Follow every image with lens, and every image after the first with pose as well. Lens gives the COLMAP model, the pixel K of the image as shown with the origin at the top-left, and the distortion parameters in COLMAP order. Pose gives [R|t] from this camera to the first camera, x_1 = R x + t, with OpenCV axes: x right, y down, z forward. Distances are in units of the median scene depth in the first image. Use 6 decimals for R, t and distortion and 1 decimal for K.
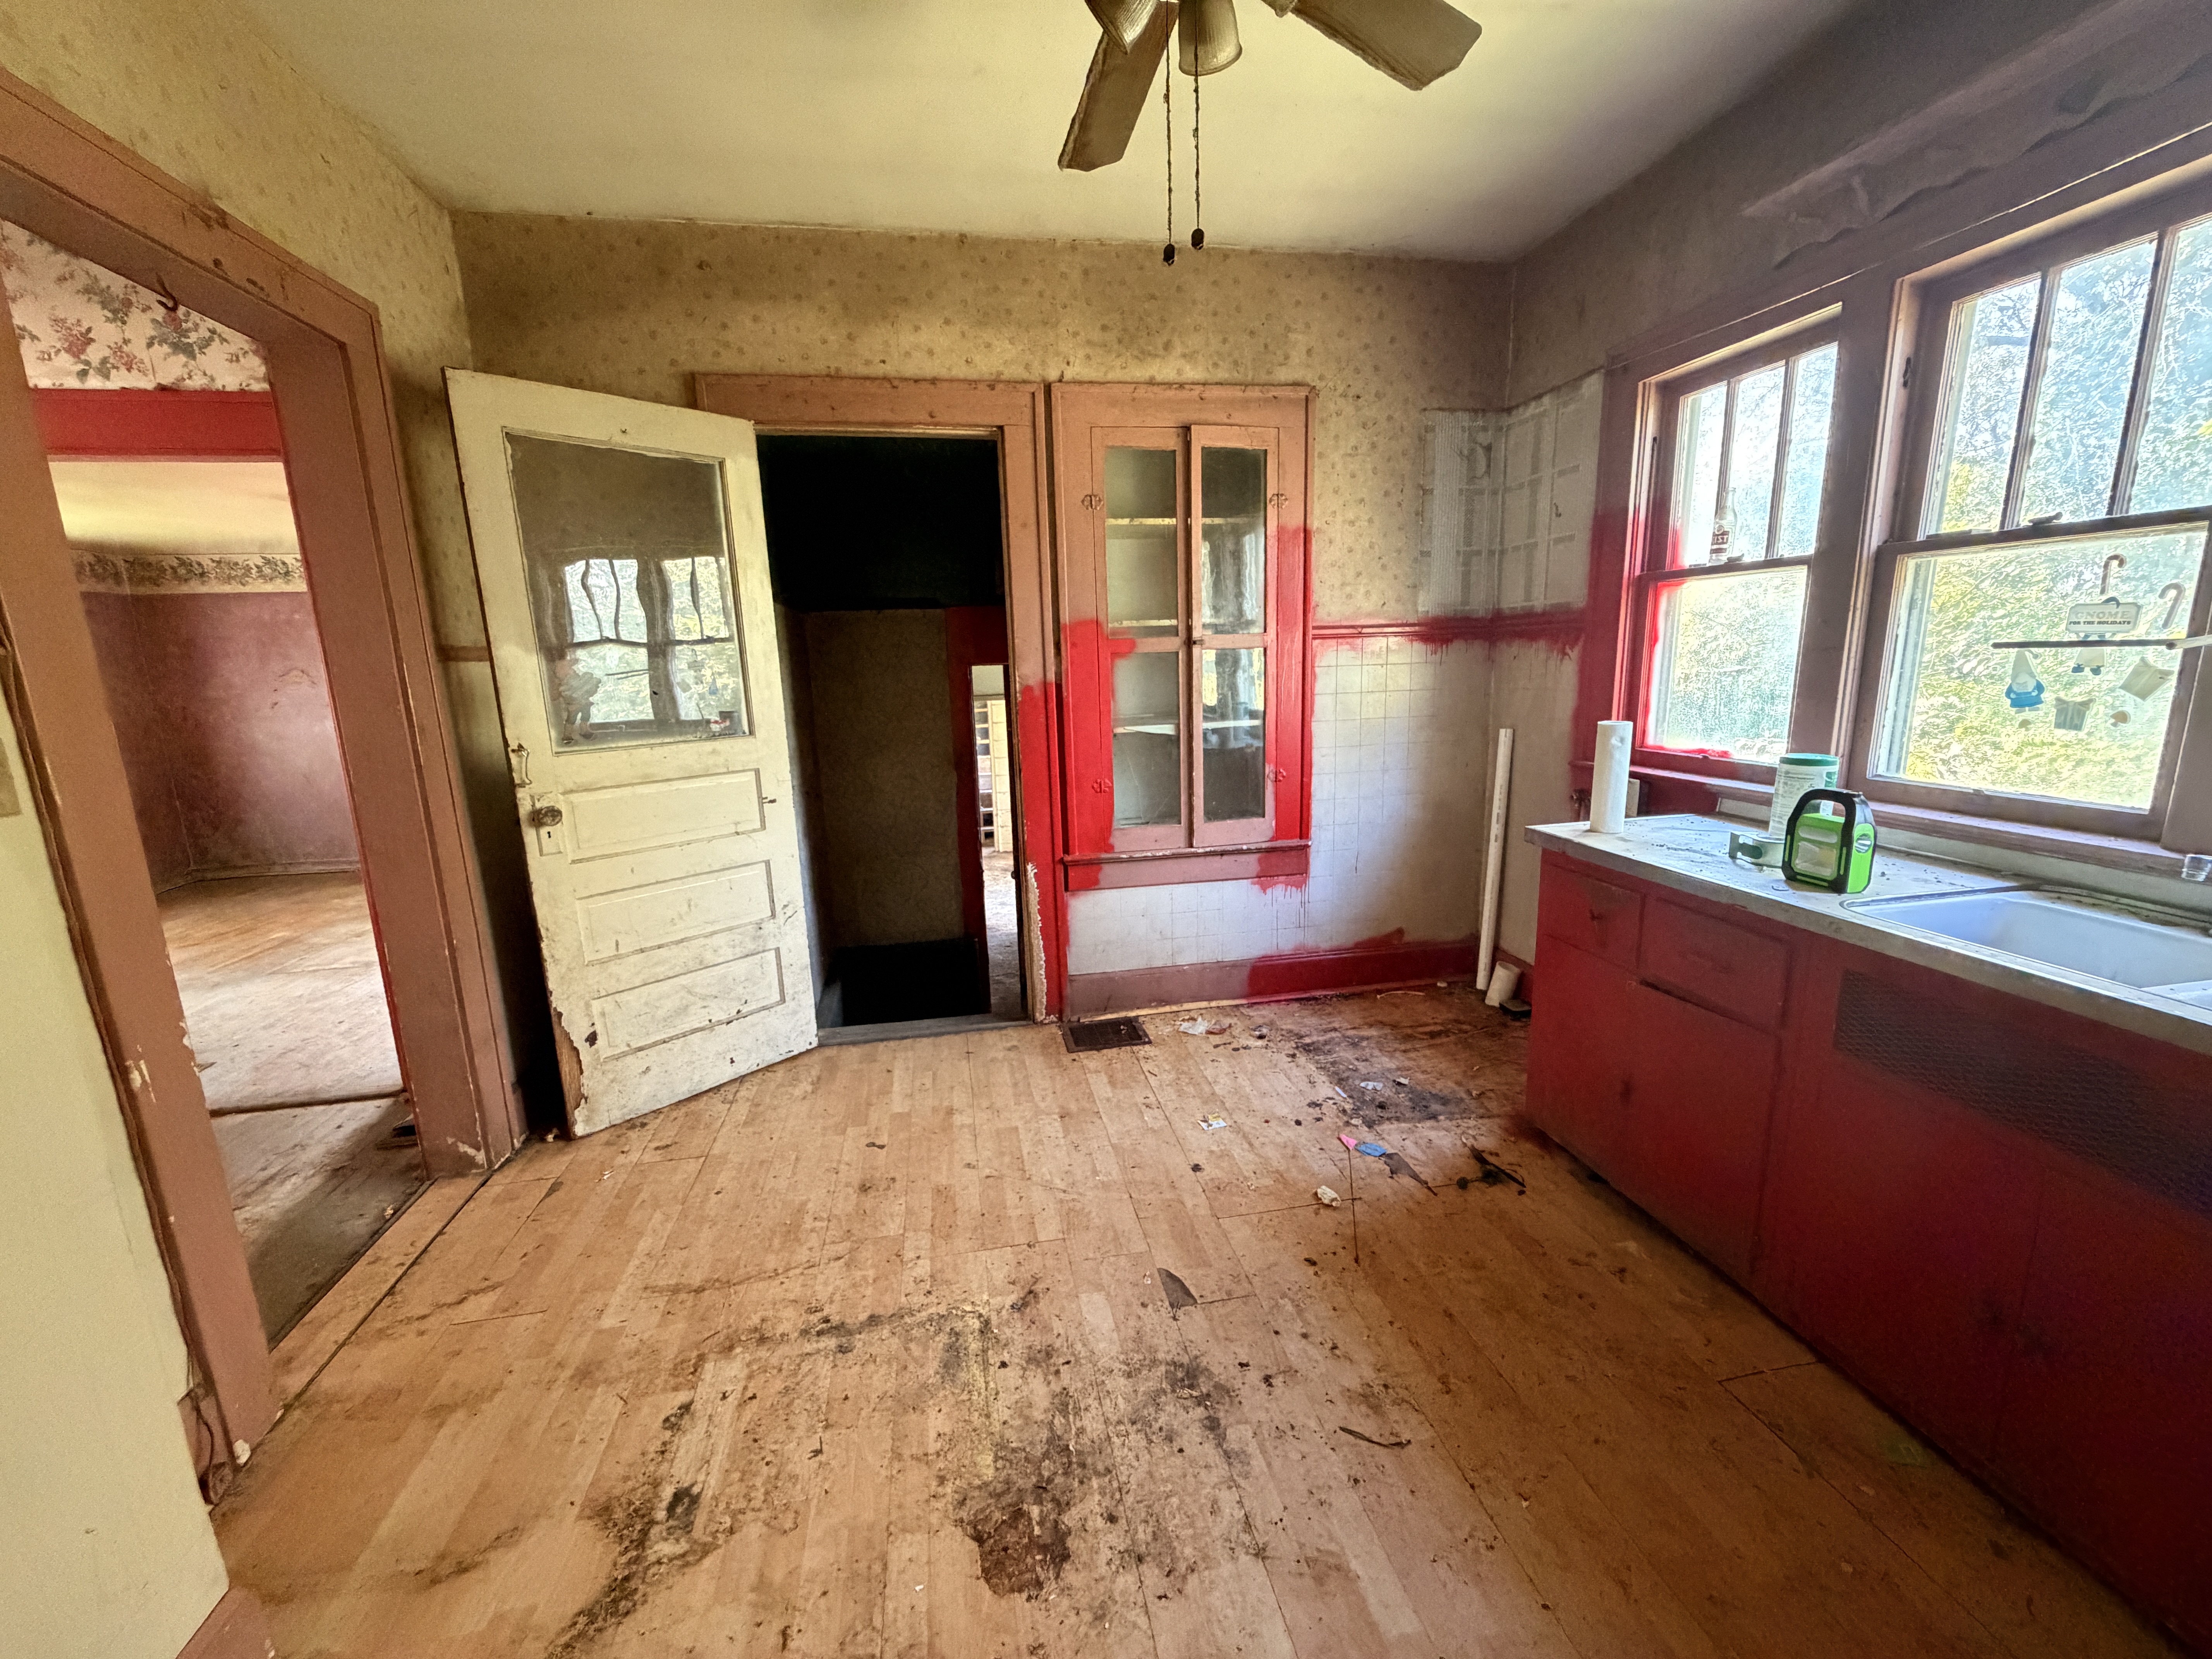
lens RADIAL K [[883.0, 0, 1103.3], [0, 883.0, 829.4], [0, 0, 1]] dist [-0.000297, -0.000213]
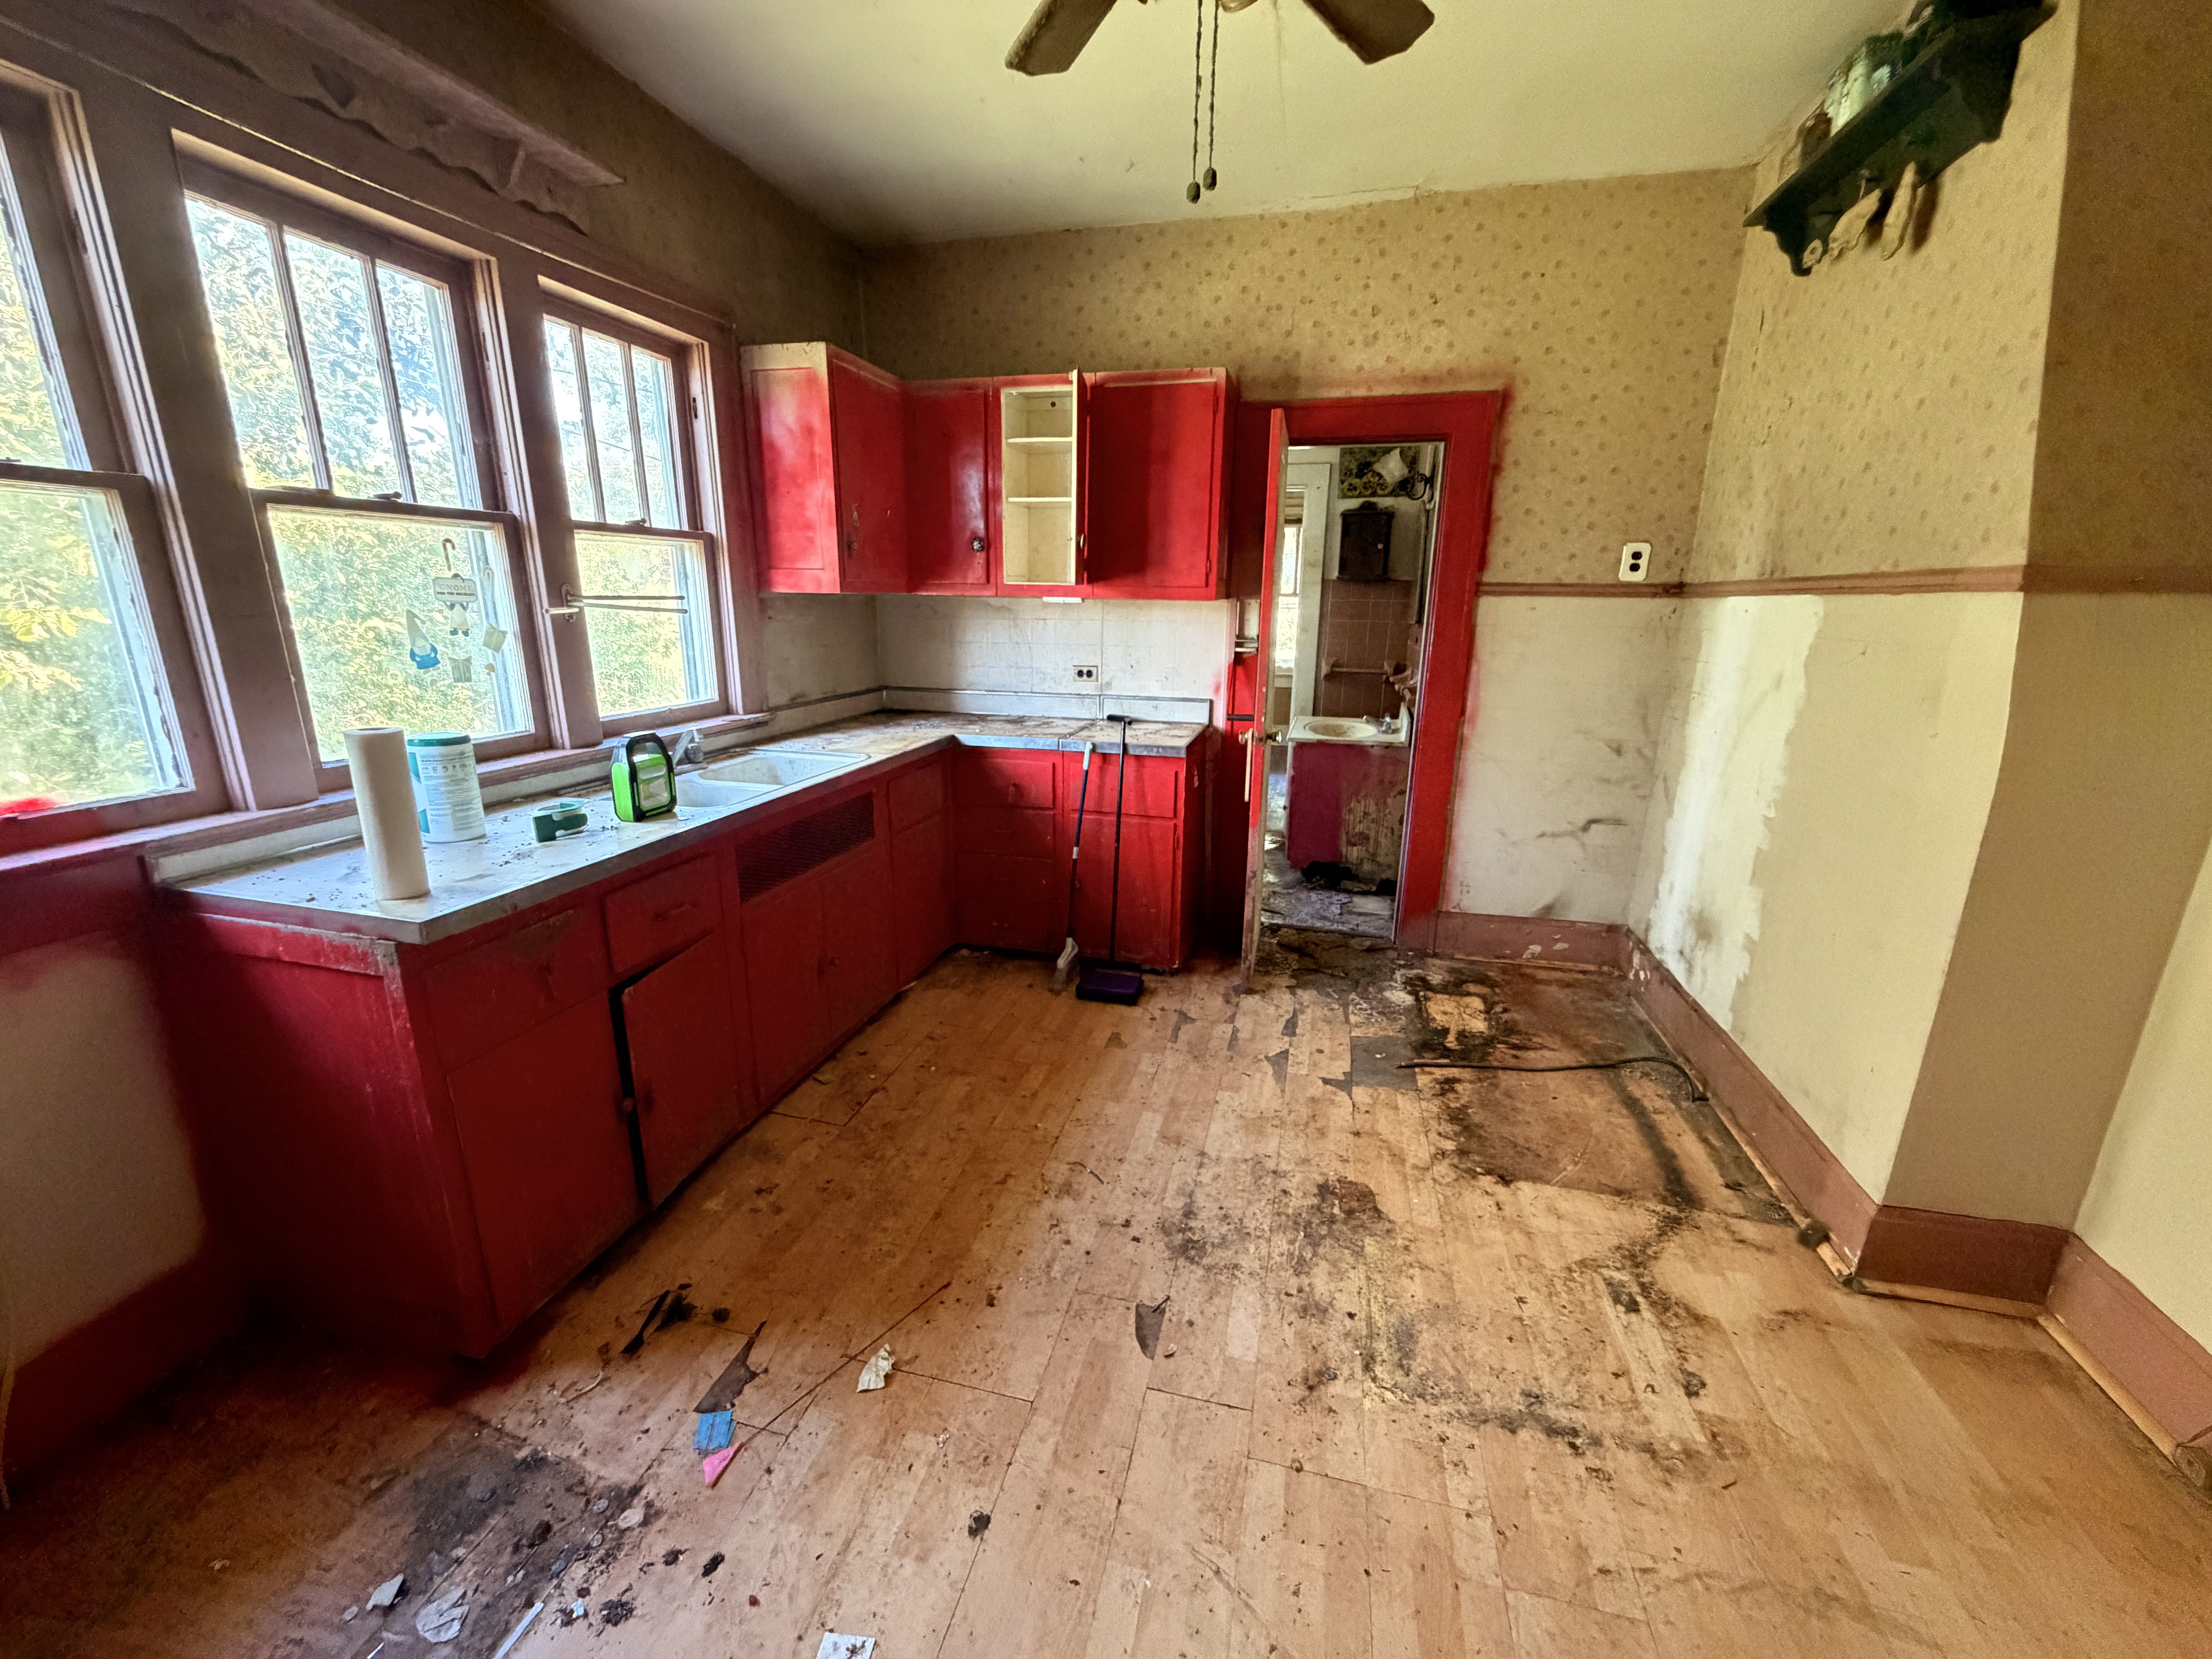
lens RADIAL K [[883.0, 0, 1102.2], [0, 883.0, 831.4], [0, 0, 1]] dist [-0.000297, -0.000213]
pose [[-0.907285, -0.089820, 0.410812, -0.193474], [0.096957, 0.905919, 0.412201, -0.300999], [-0.409186, 0.413815, -0.813218, 1.505203]]
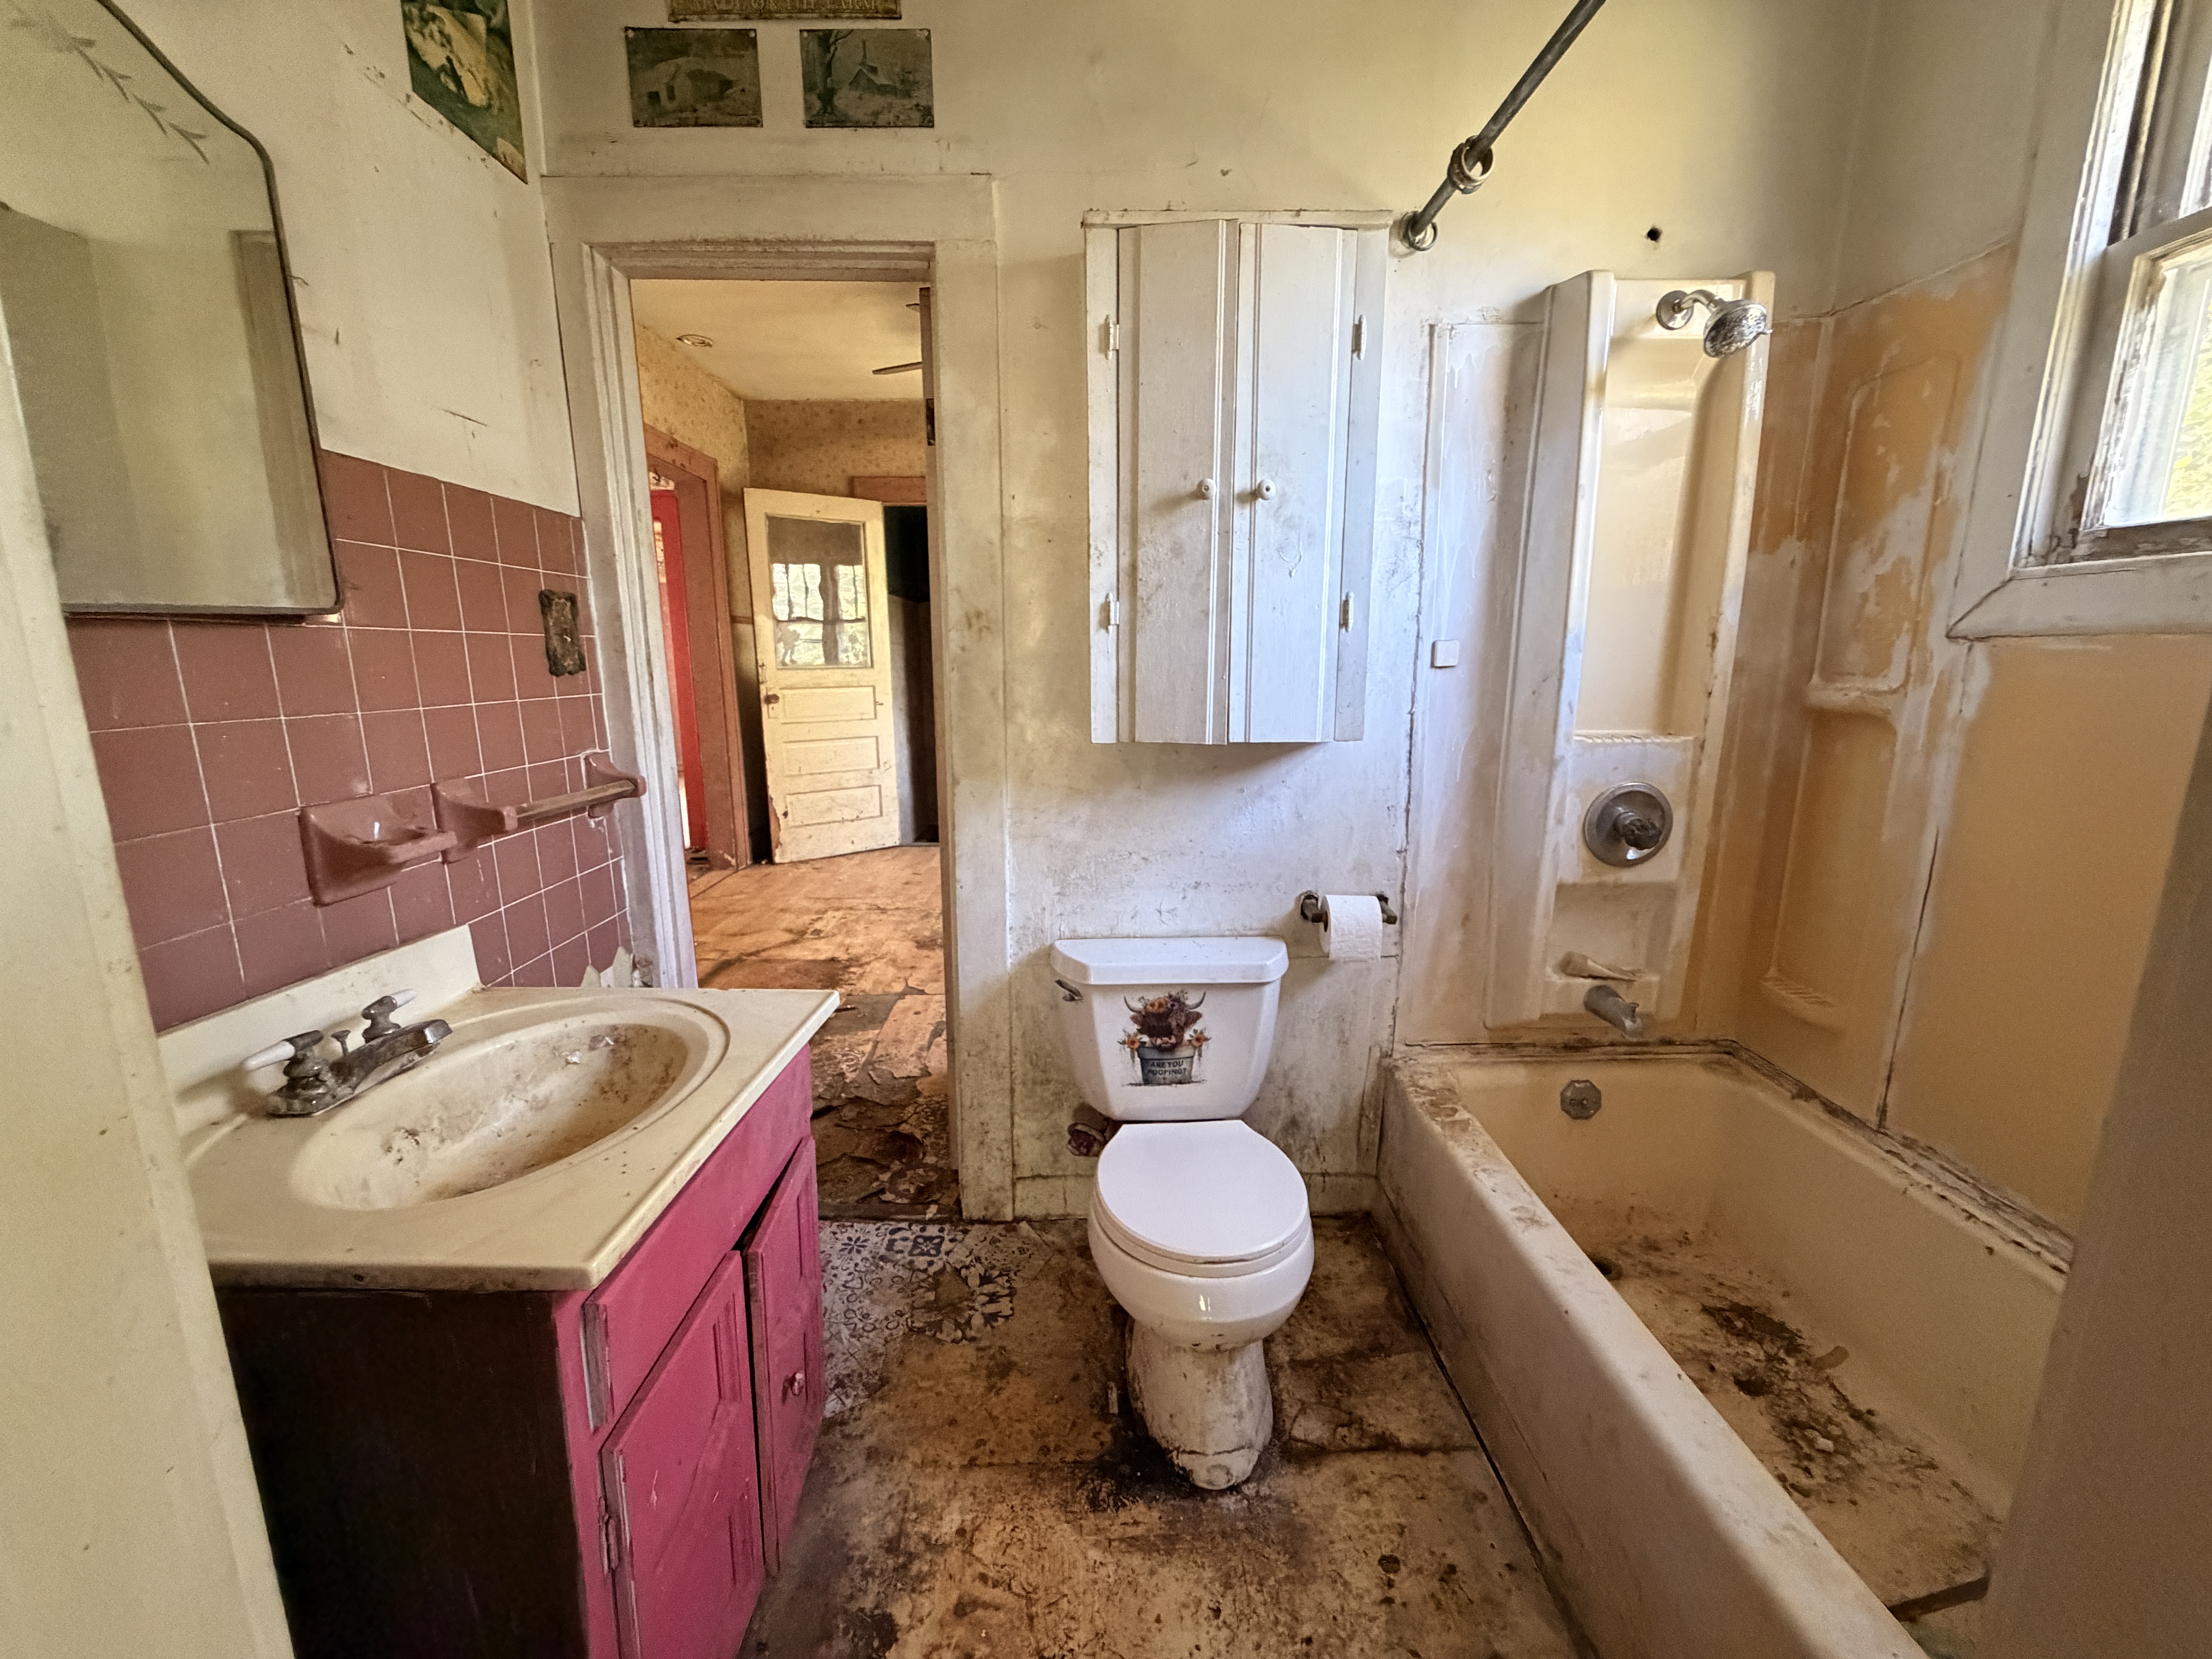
lens RADIAL K [[883.0, 0, 1102.2], [0, 883.0, 826.2], [0, 0, 1]] dist [-0.000297, -0.000213]
pose [[0.985443, 0.060105, -0.159029, 0.592713], [-0.059722, 0.998189, 0.007195, 0.274379], [0.159173, 0.002408, 0.987248, -1.140747]]
